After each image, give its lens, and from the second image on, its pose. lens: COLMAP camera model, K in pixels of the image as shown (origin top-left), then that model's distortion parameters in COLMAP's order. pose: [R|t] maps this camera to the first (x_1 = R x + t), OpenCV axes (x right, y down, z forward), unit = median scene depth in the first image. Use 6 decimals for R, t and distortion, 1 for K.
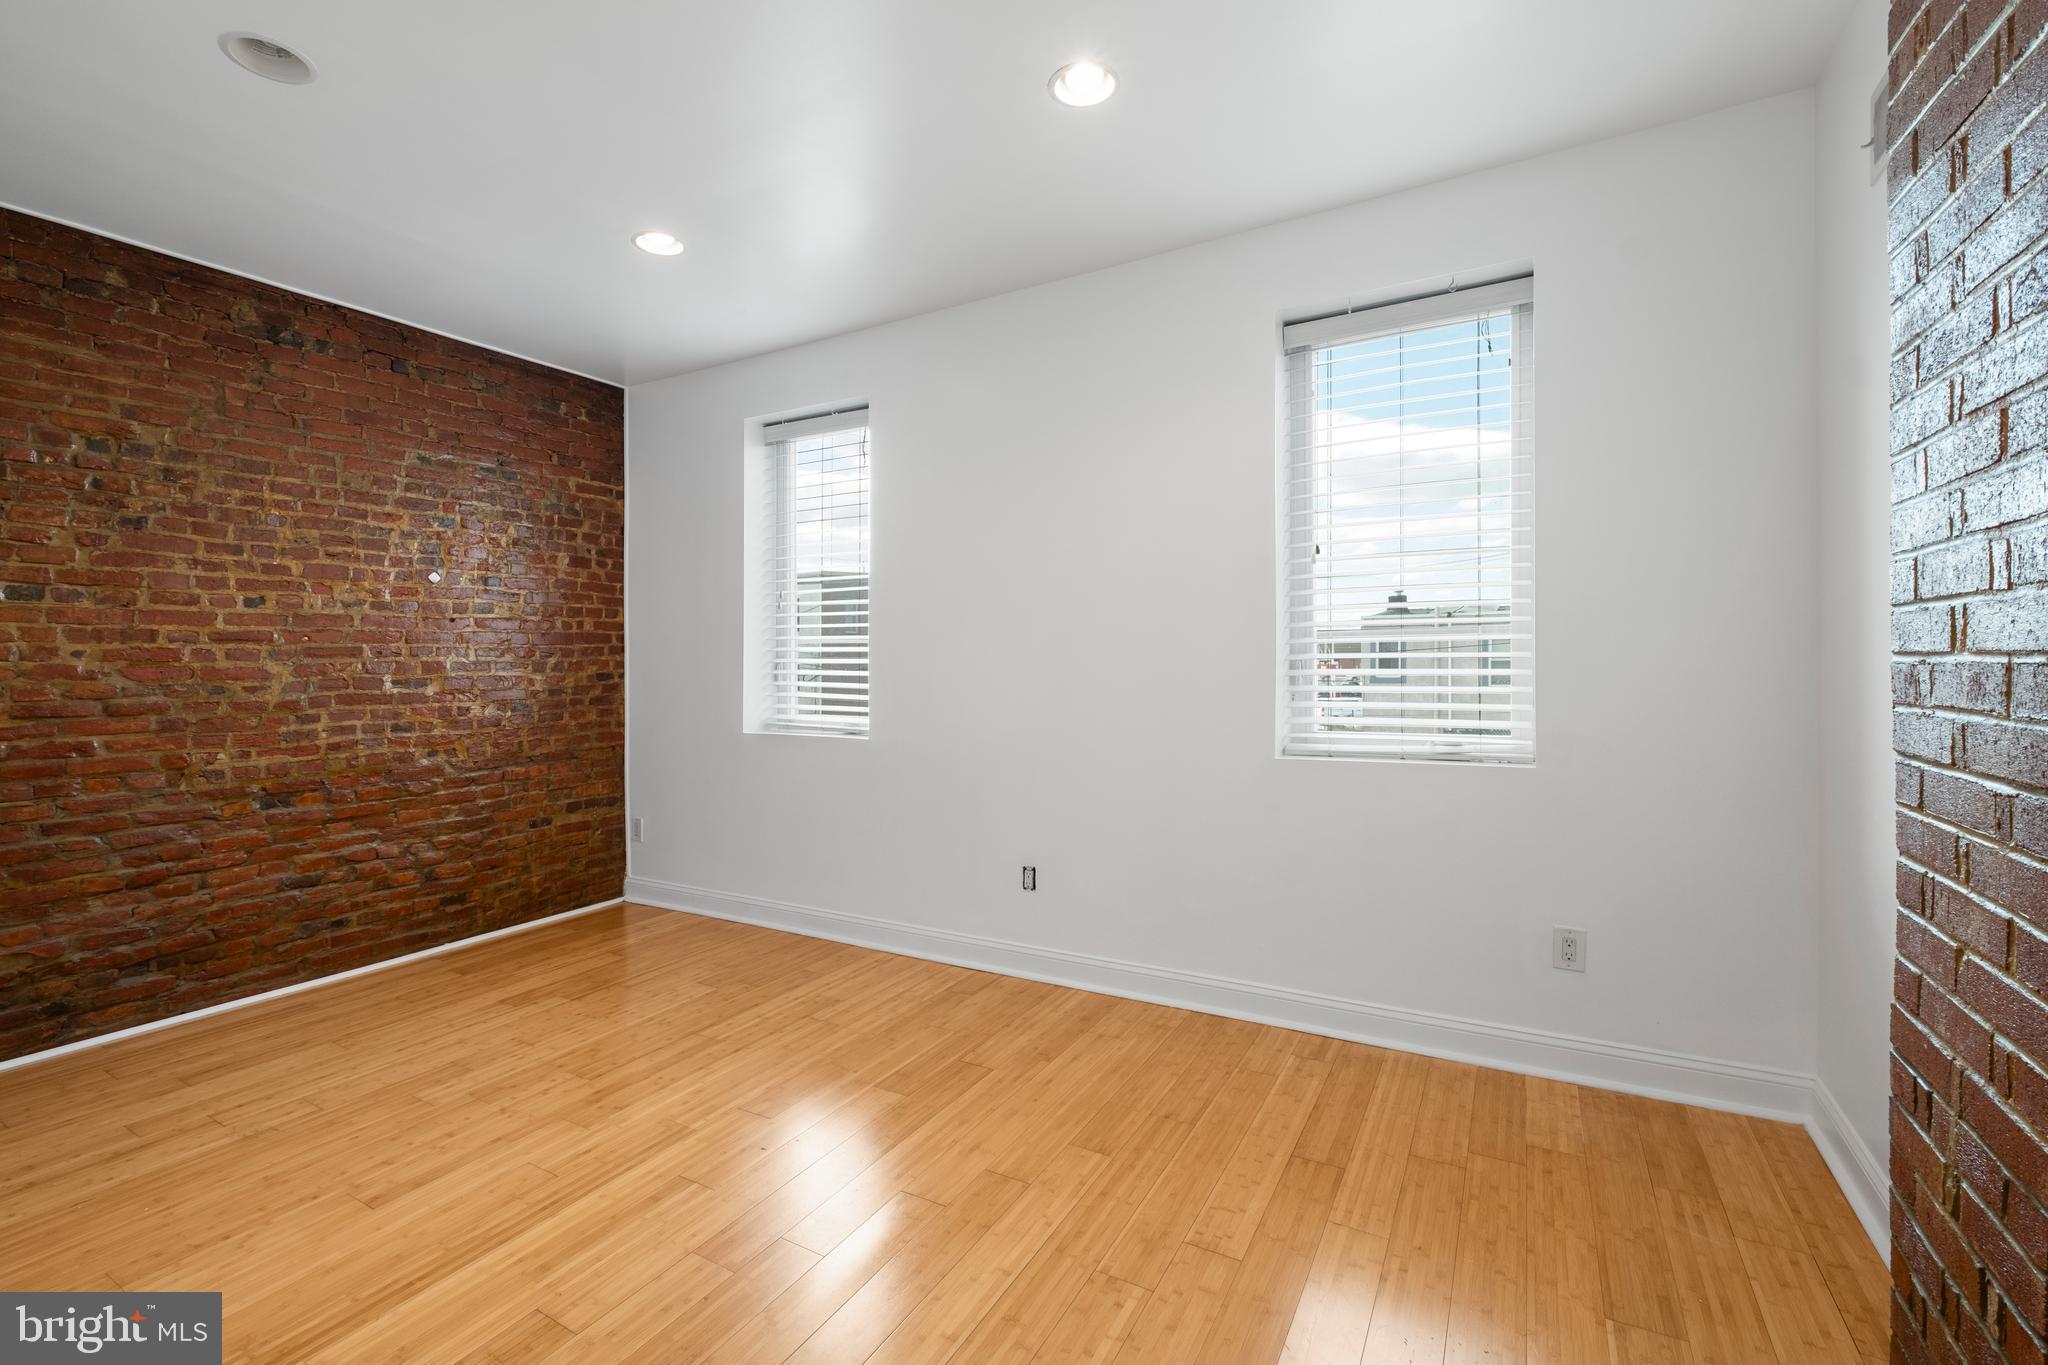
lens RADIAL K [[890.0, 0, 1030.2], [0, 890.0, 649.6], [0, 0, 1]] dist [-0.003198, -0.001043]
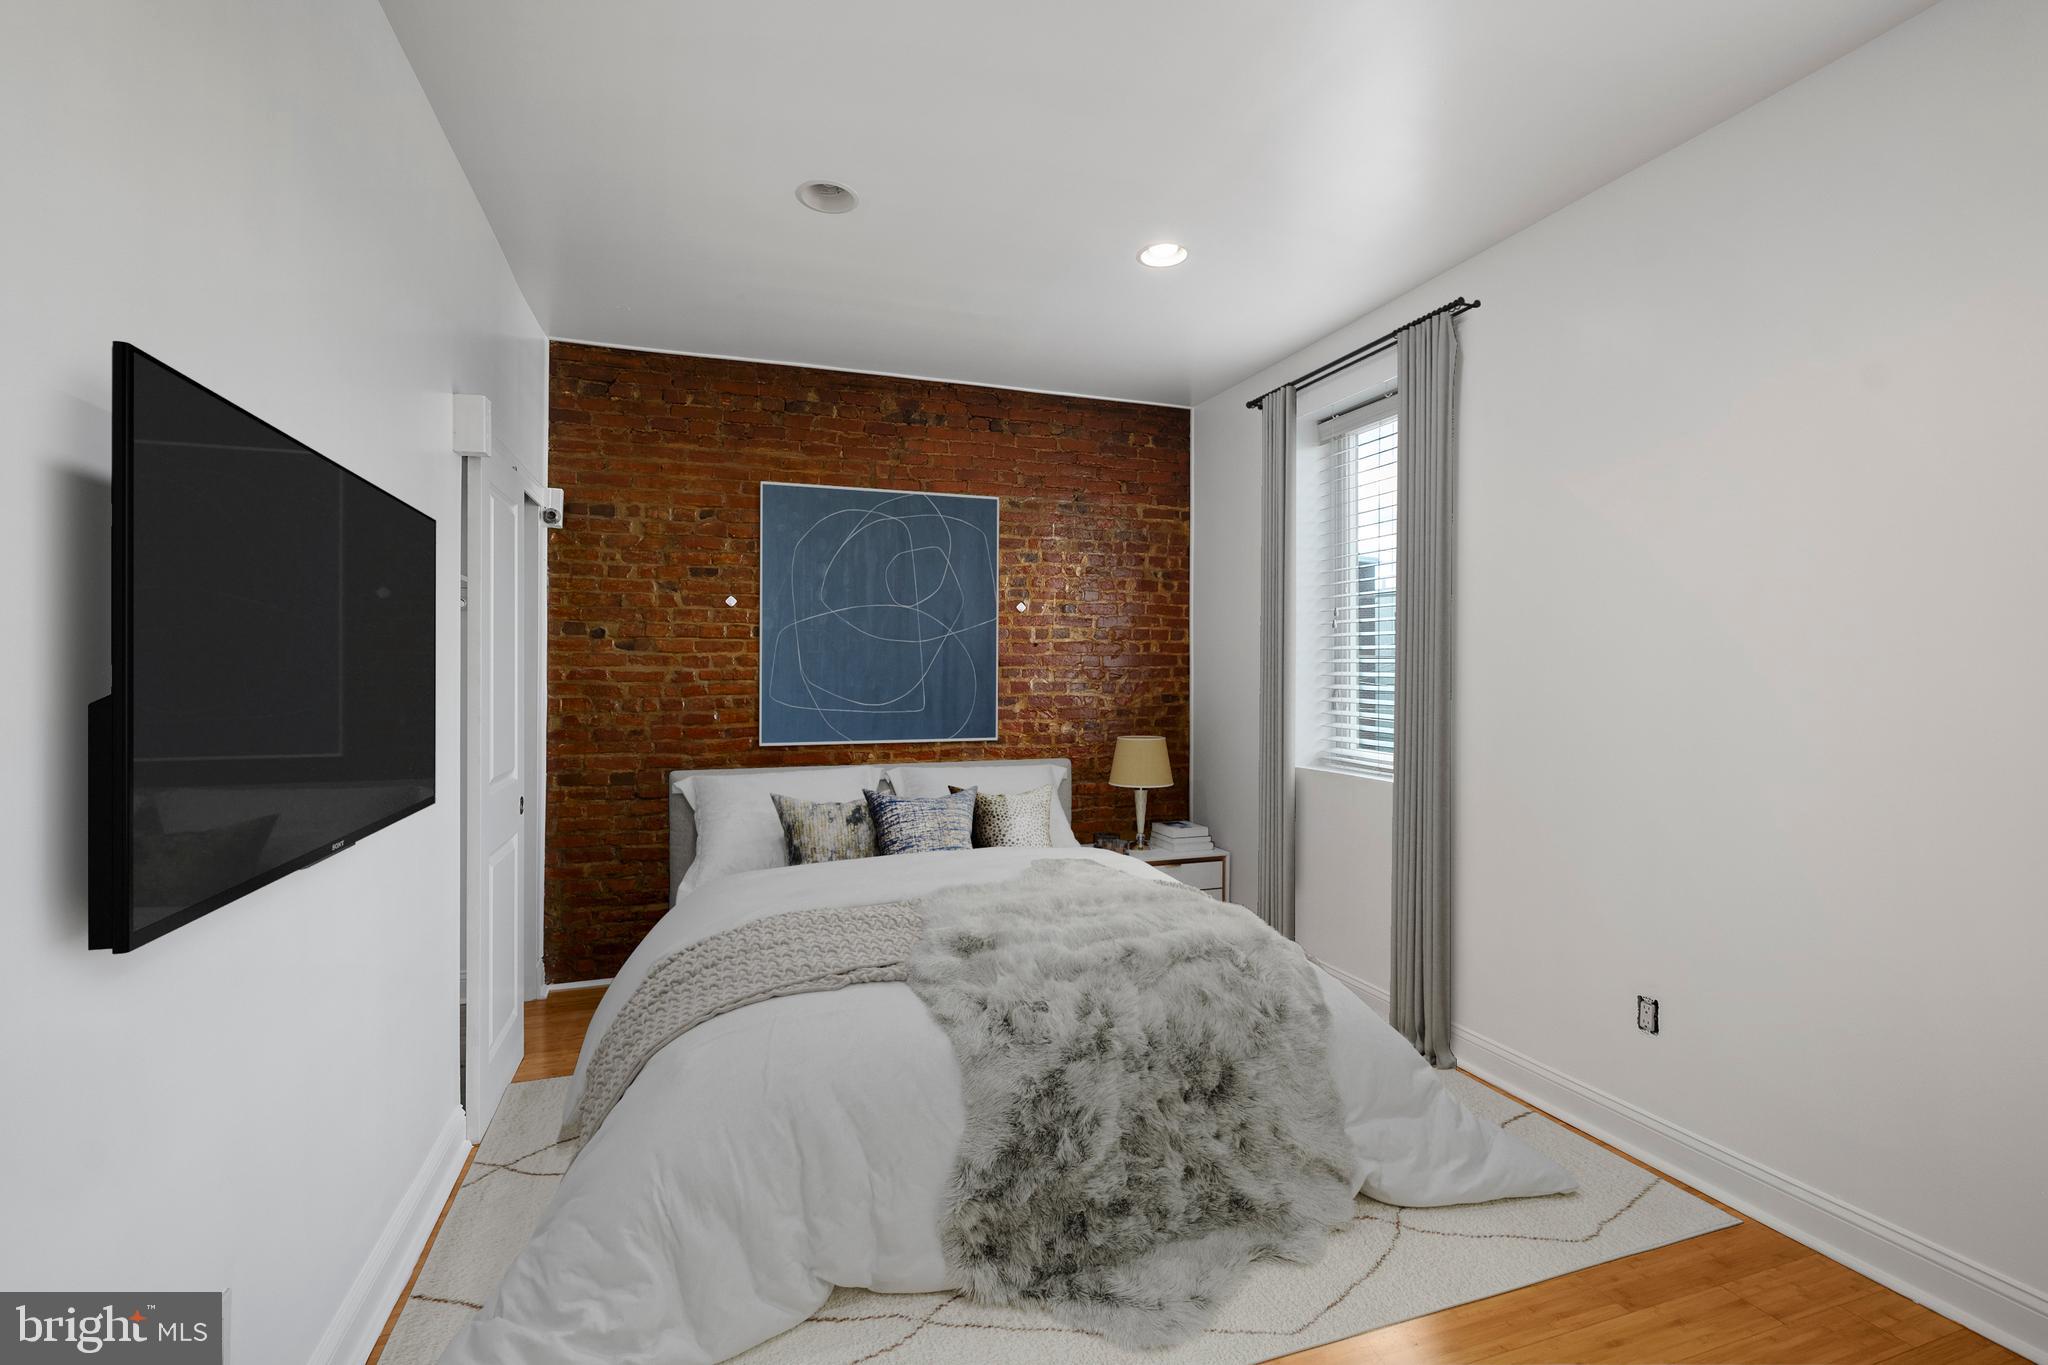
lens RADIAL K [[921.4, 0, 1017.5], [0, 921.4, 645.4], [0, 0, 1]] dist [-0.002703, -0.000767]
pose [[0.746871, -0.007946, -0.664921, 0.106660], [-0.003036, 0.999877, -0.015359, -0.016099], [0.664962, 0.013490, 0.746756, 0.135026]]
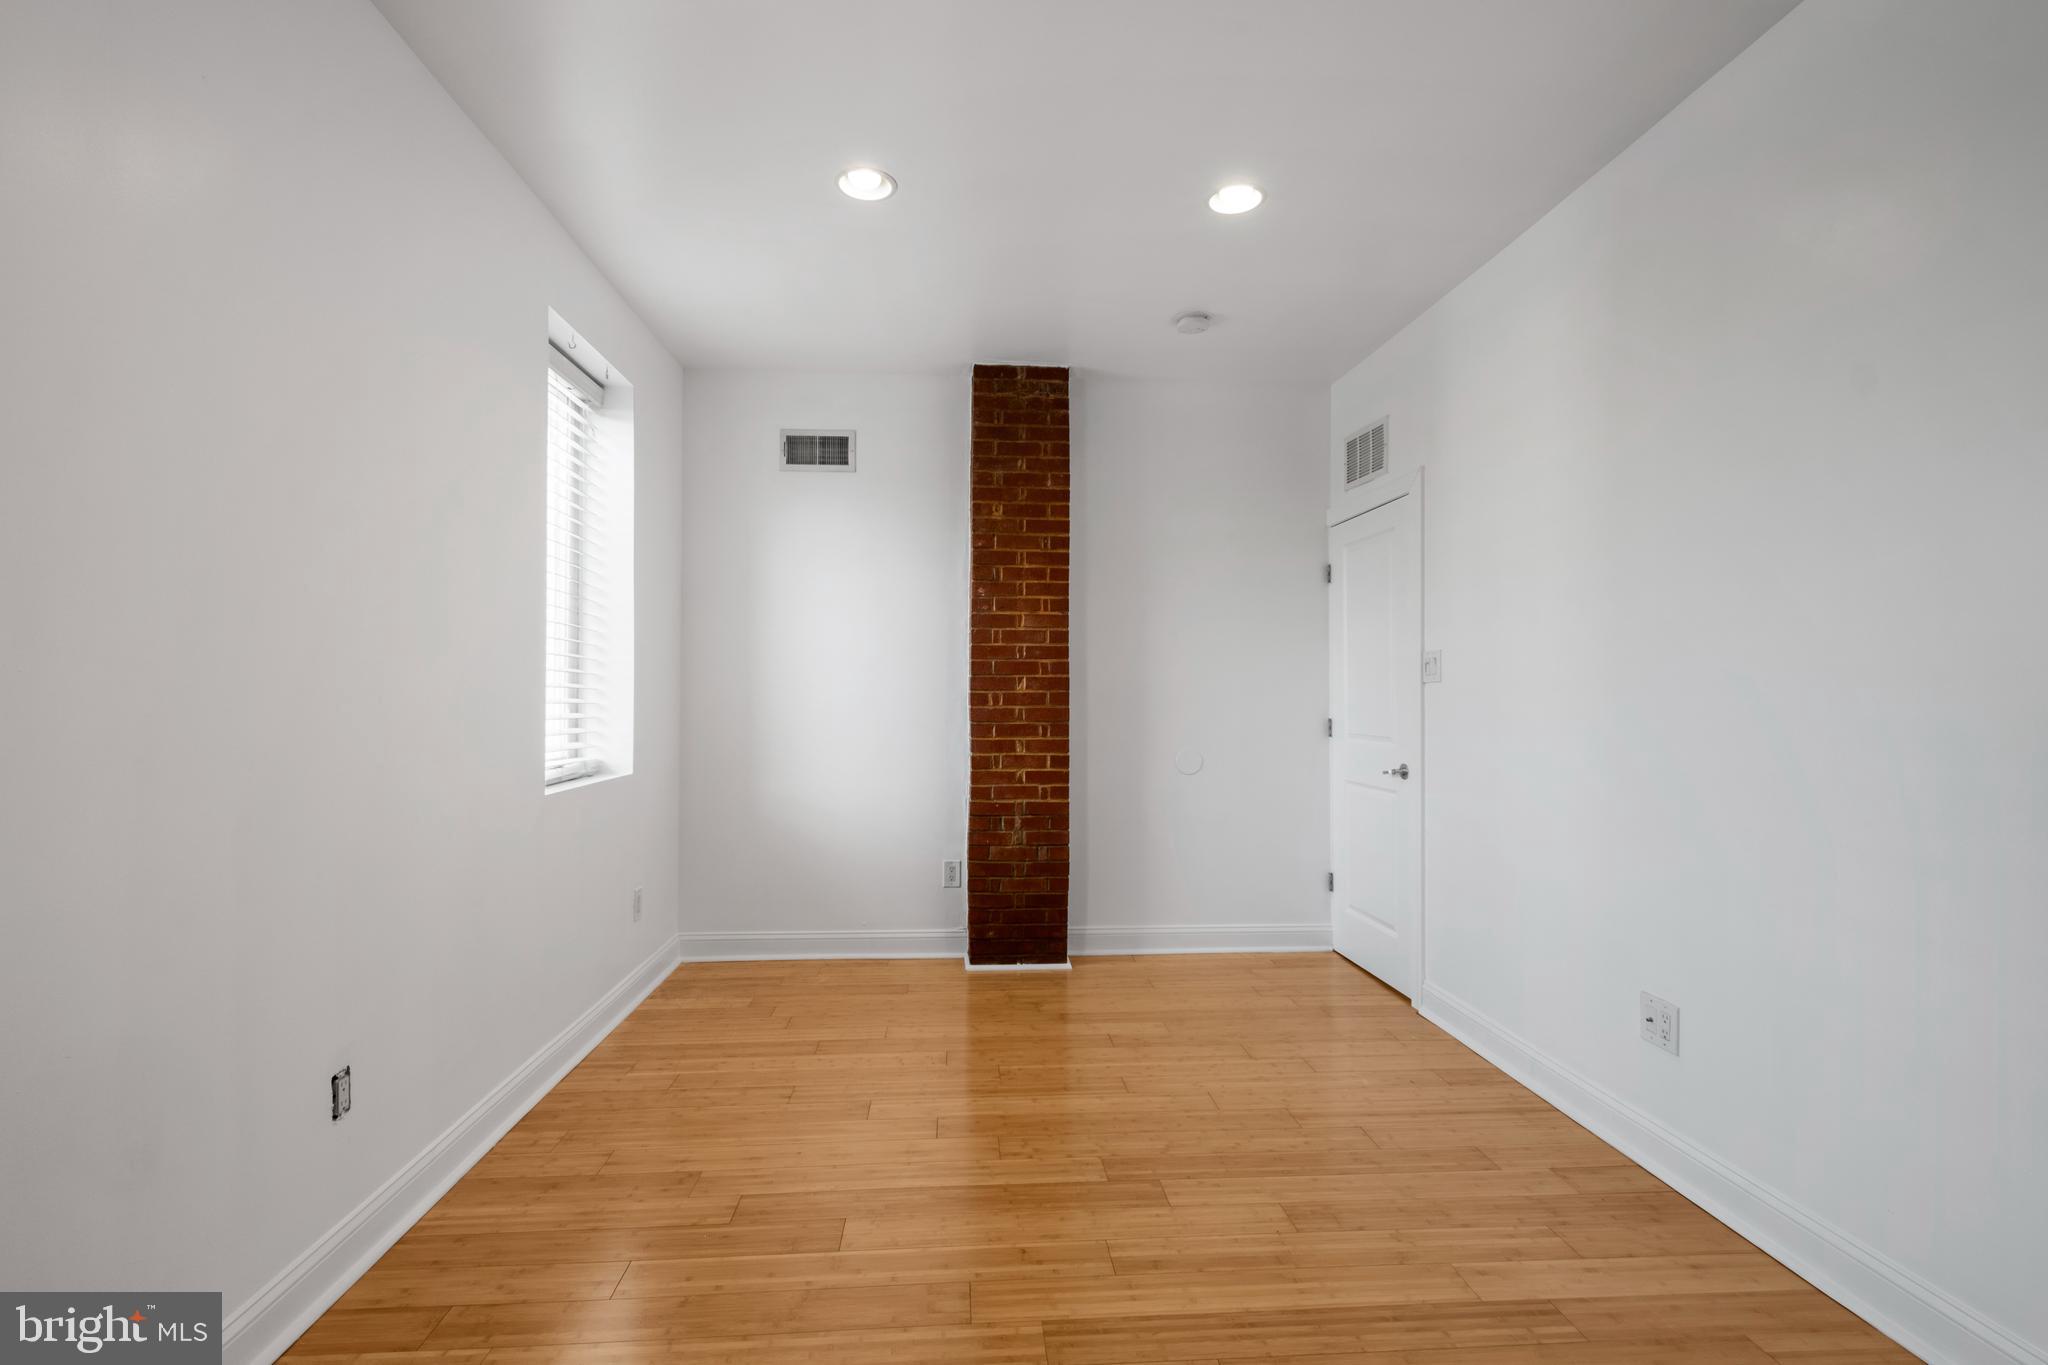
lens RADIAL K [[912.8, 0, 1015.2], [0, 912.8, 674.6], [0, 0, 1]] dist [-0.003352, -0.001262]
pose [[-0.540284, 0.034236, 0.840786, -0.652593], [-0.004733, 0.999033, -0.043721, 0.031662], [-0.841469, -0.027601, -0.539599, 0.931070]]
